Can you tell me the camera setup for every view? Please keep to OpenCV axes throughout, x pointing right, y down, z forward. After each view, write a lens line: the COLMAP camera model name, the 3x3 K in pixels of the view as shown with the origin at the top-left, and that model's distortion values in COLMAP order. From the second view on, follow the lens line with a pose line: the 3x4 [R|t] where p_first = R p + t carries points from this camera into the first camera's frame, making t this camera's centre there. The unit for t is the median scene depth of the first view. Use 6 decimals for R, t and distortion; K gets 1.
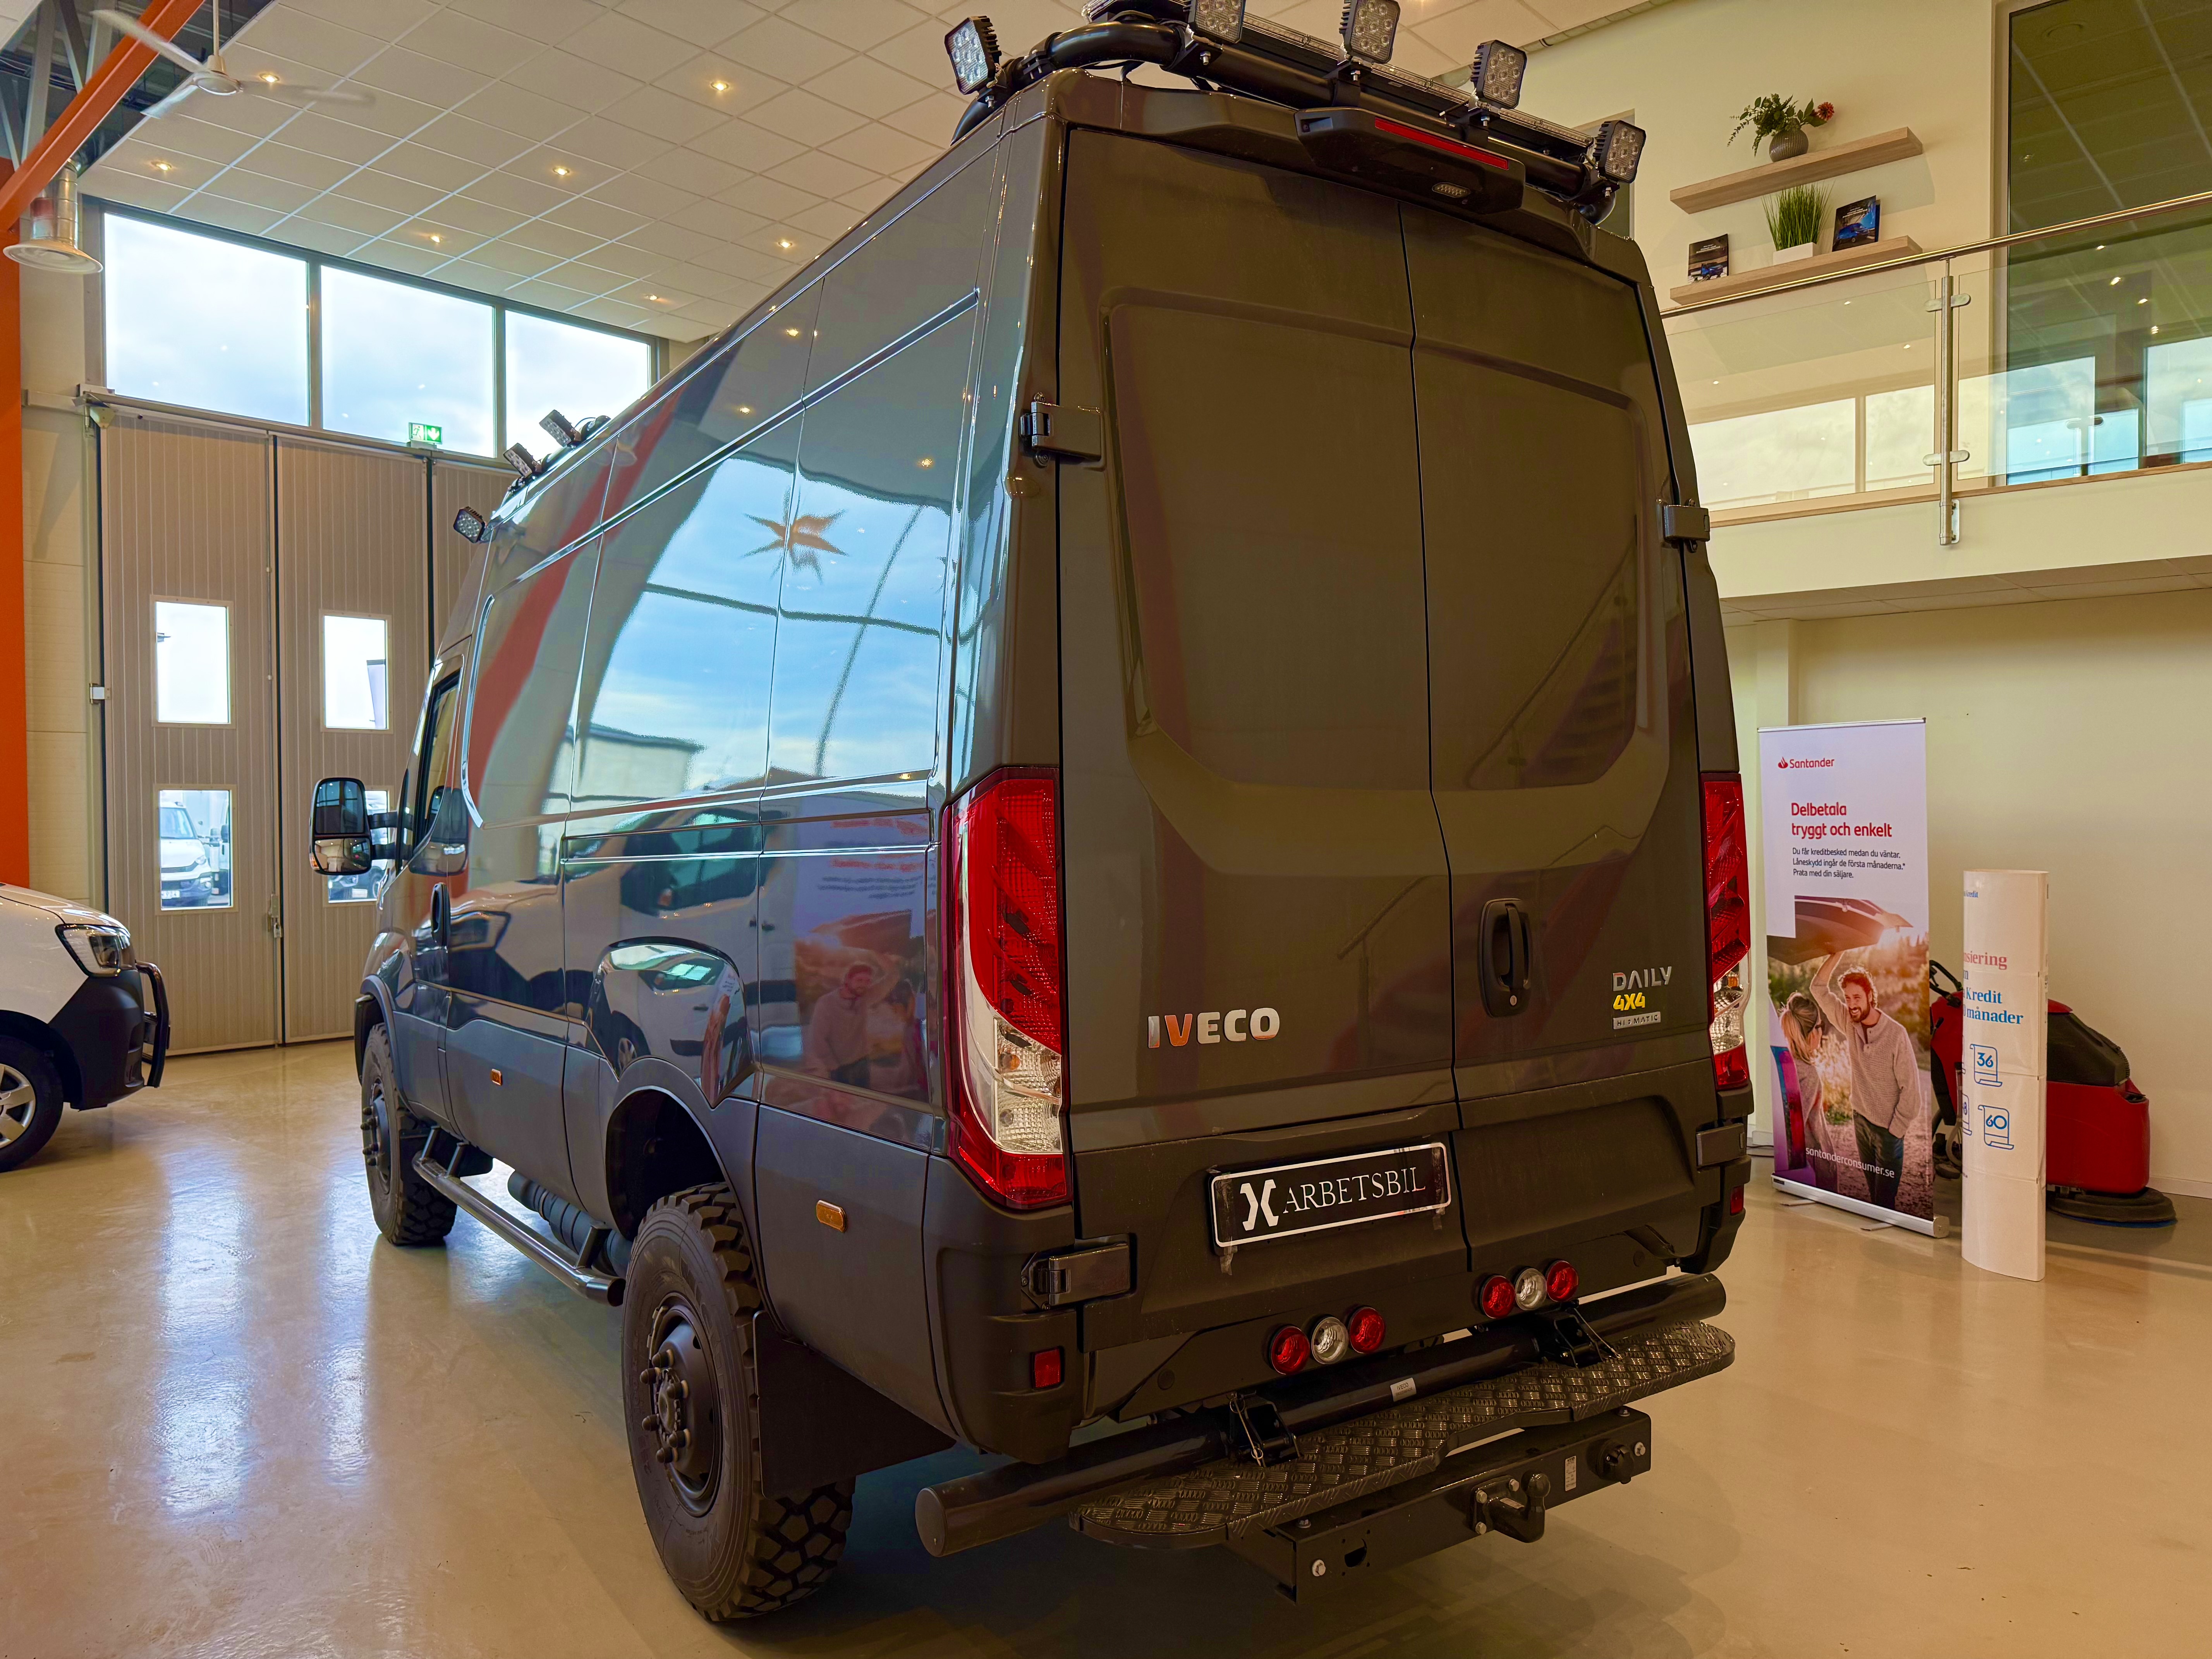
lens RADIAL K [[1569.8, 0, 1094.5], [0, 1569.8, 825.3], [0, 0, 1]] dist [0.034128, -0.049791]
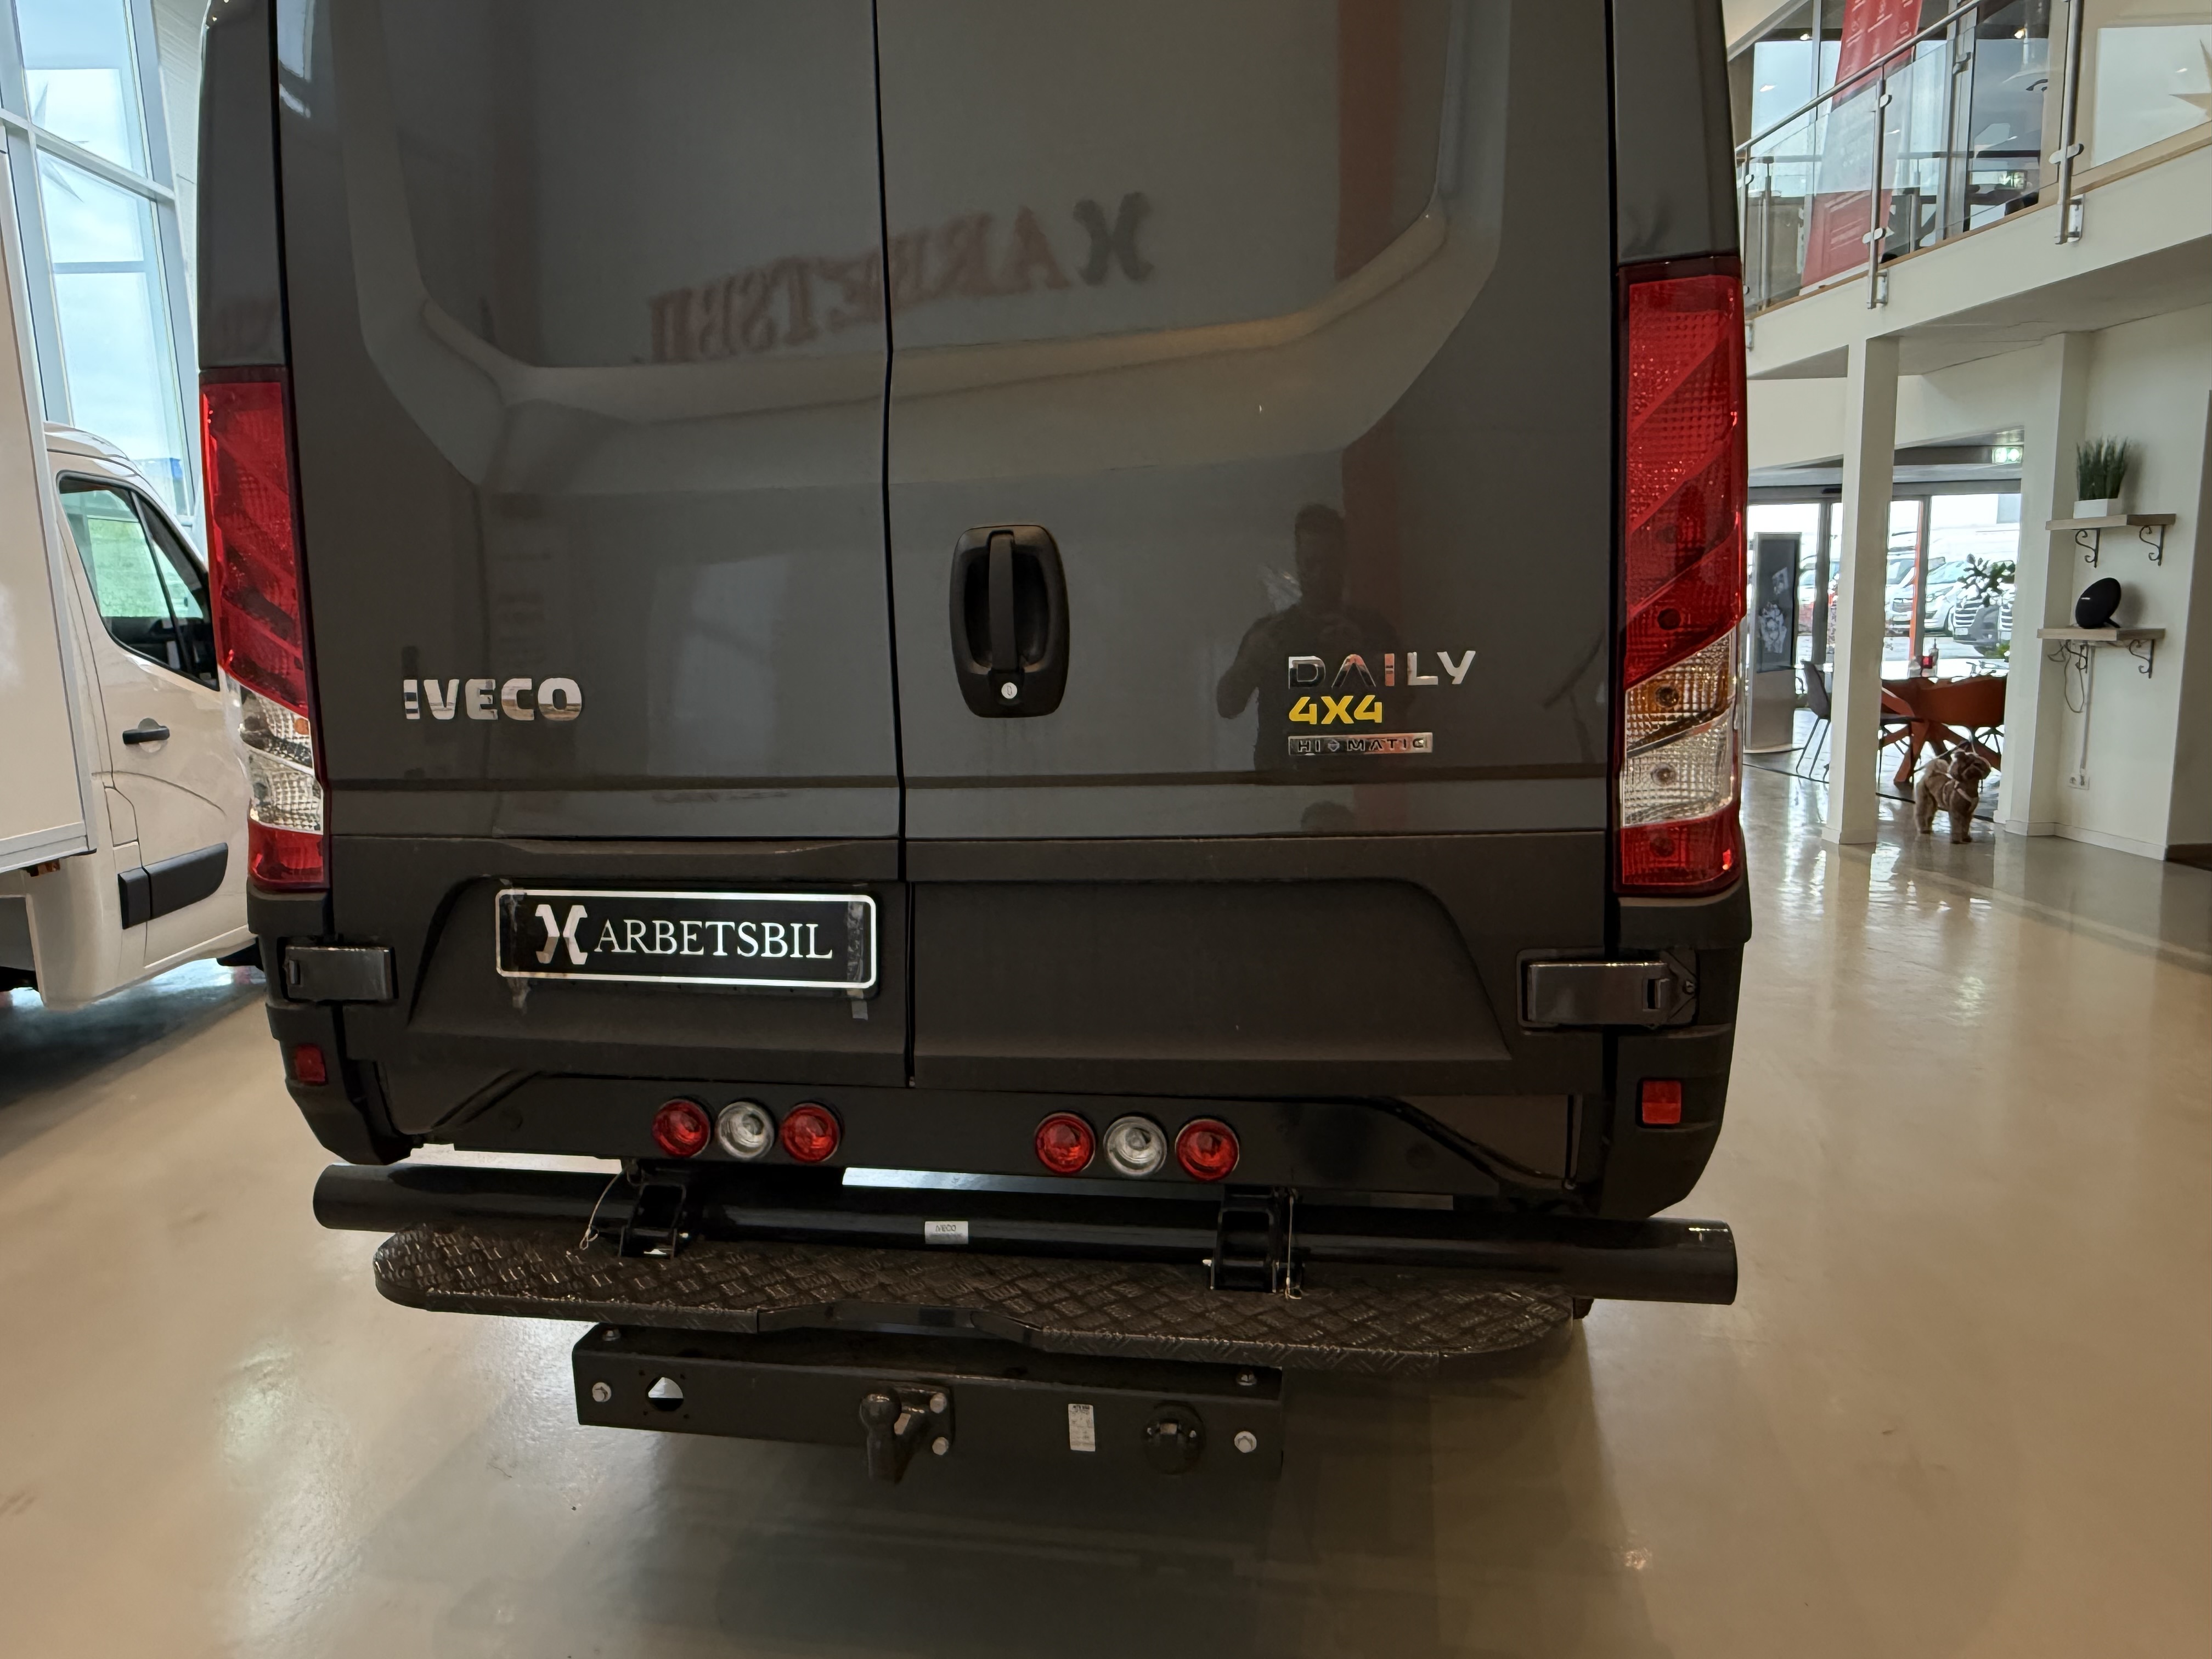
lens RADIAL K [[1433.3, 0, 1099.9], [0, 1433.3, 841.4], [0, 0, 1]] dist [-0.003733, -0.002363]
pose [[0.713382, 0.100286, -0.693562, 0.746563], [0.022556, 0.985908, 0.165759, 0.084103], [0.700412, -0.133894, 0.701067, 0.678515]]
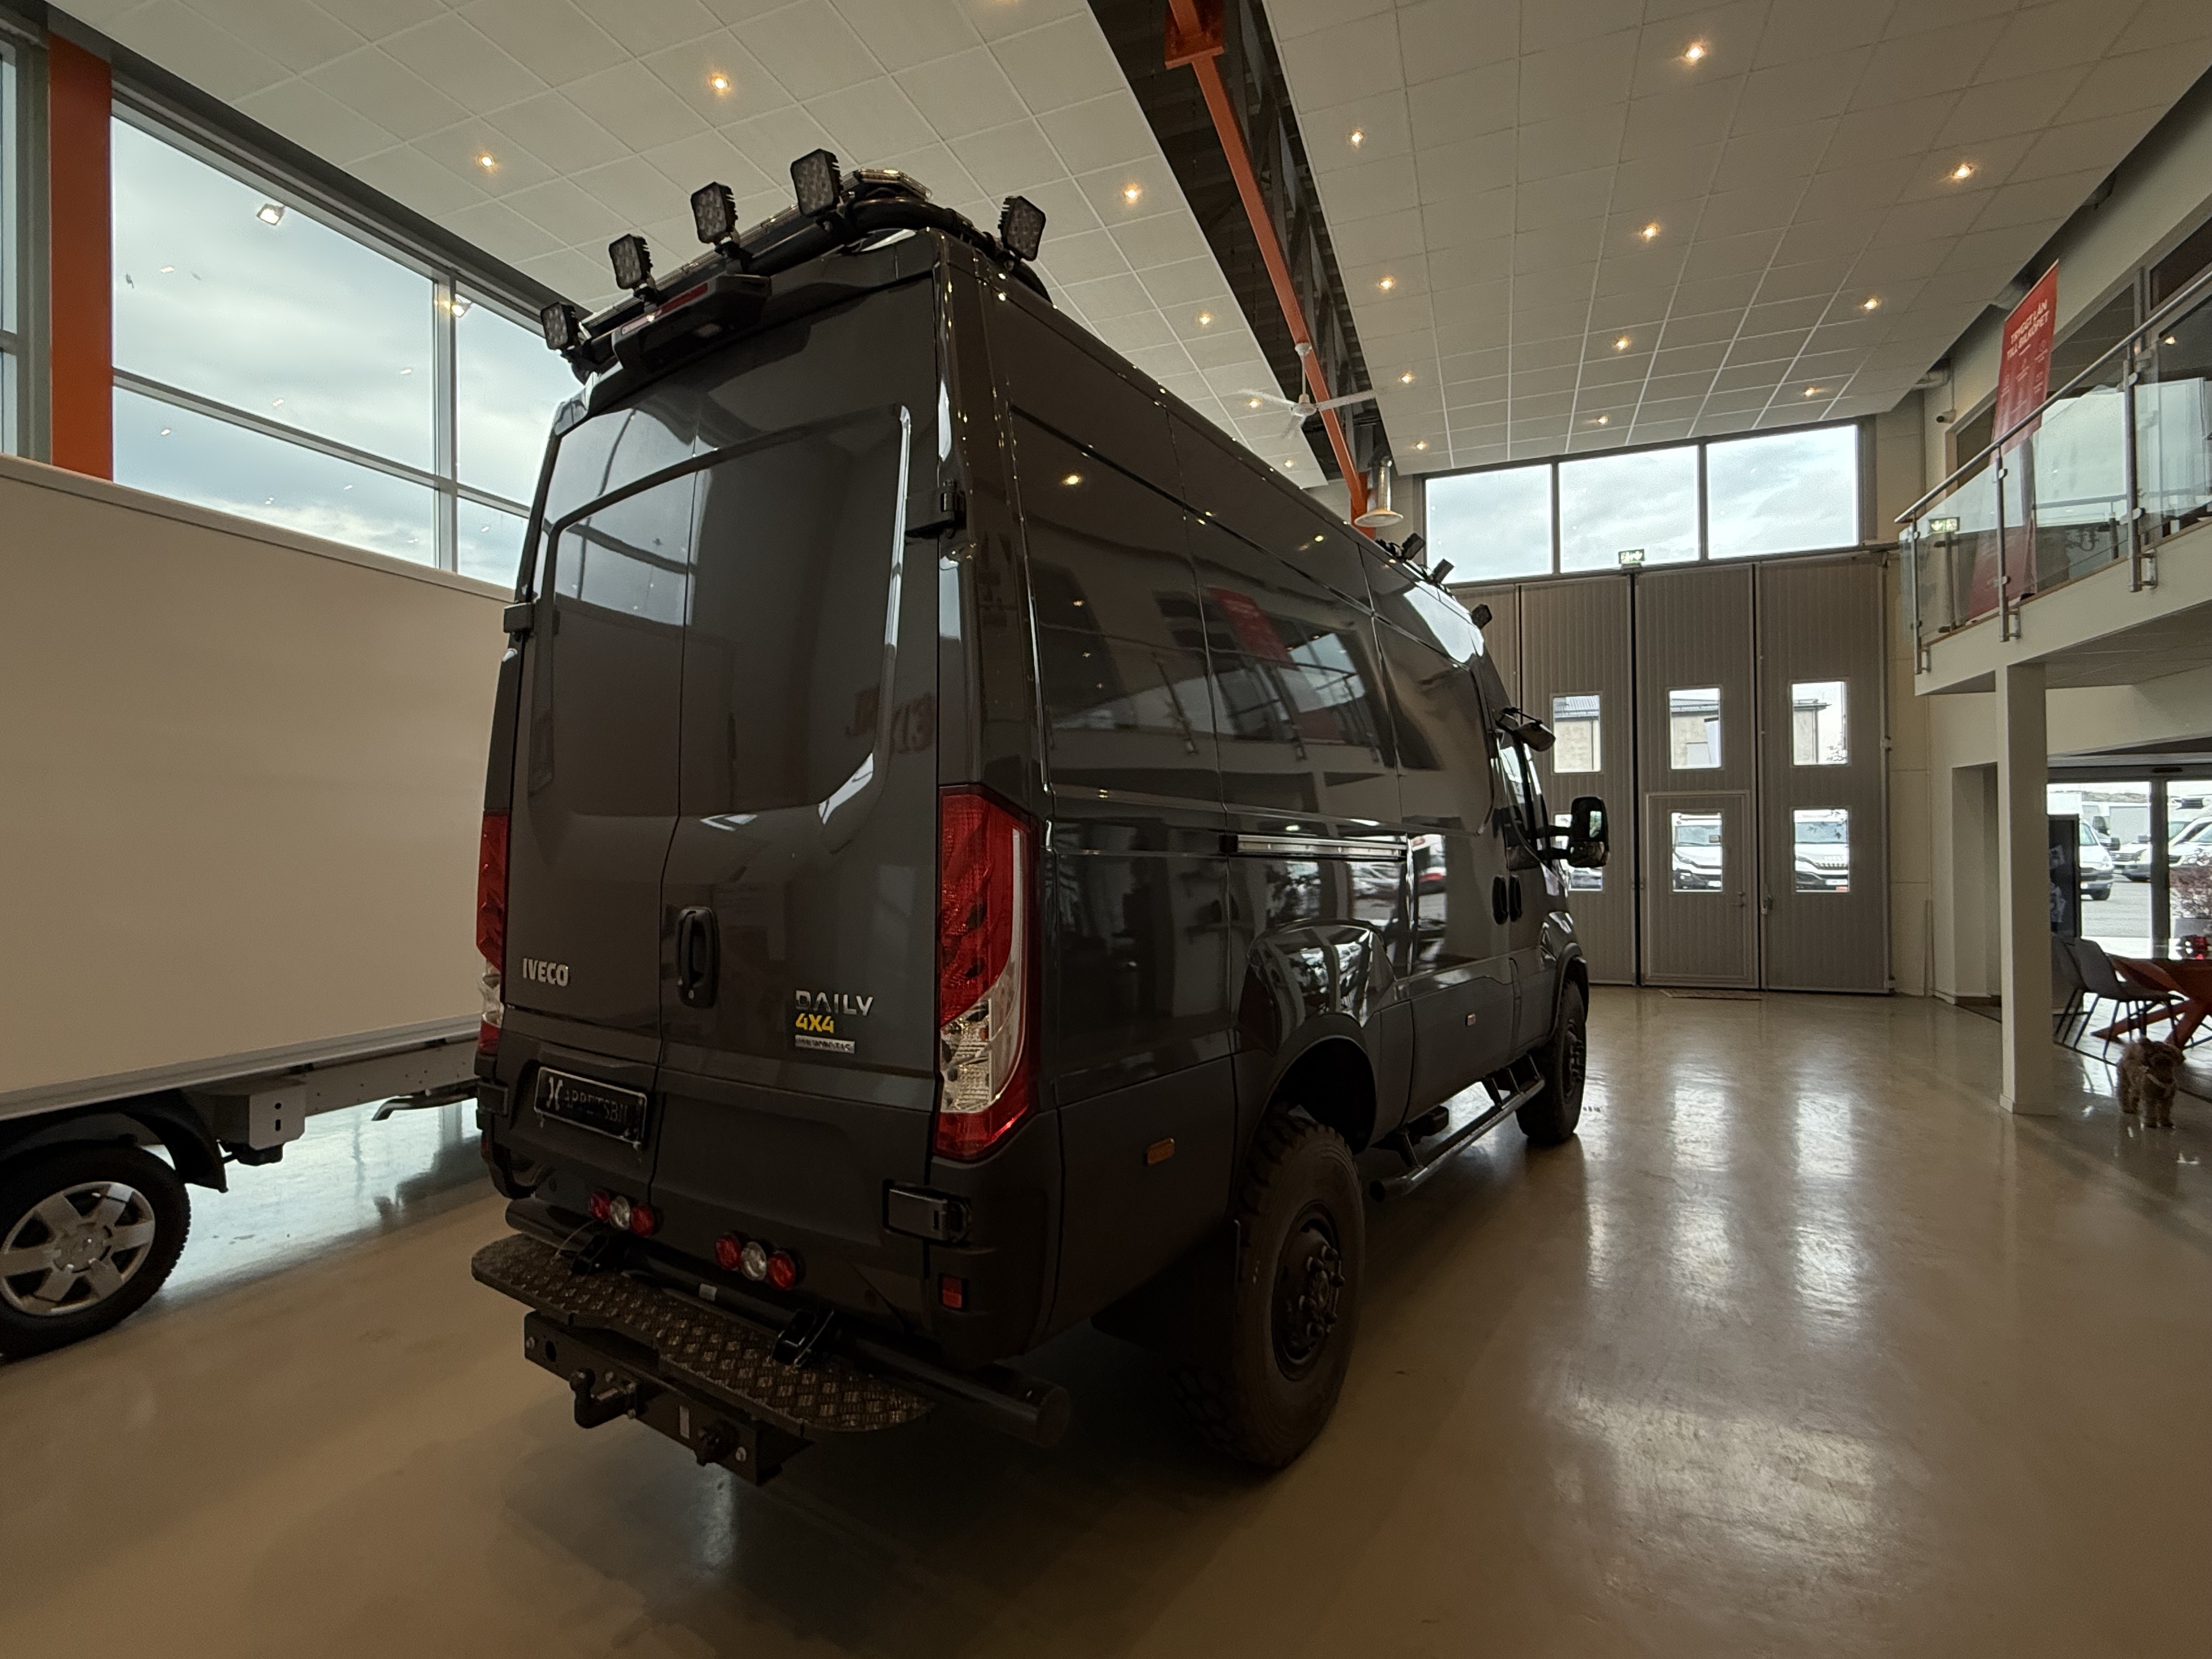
lens RADIAL K [[1023.4, 0, 1106.0], [0, 1023.4, 829.5], [0, 0, 1]] dist [0.015034, 0.000059]
pose [[0.373777, -0.002592, -0.927515, 1.191705], [-0.001508, 0.999993, -0.003402, -0.011269], [0.927517, 0.002671, 0.373770, 1.087184]]
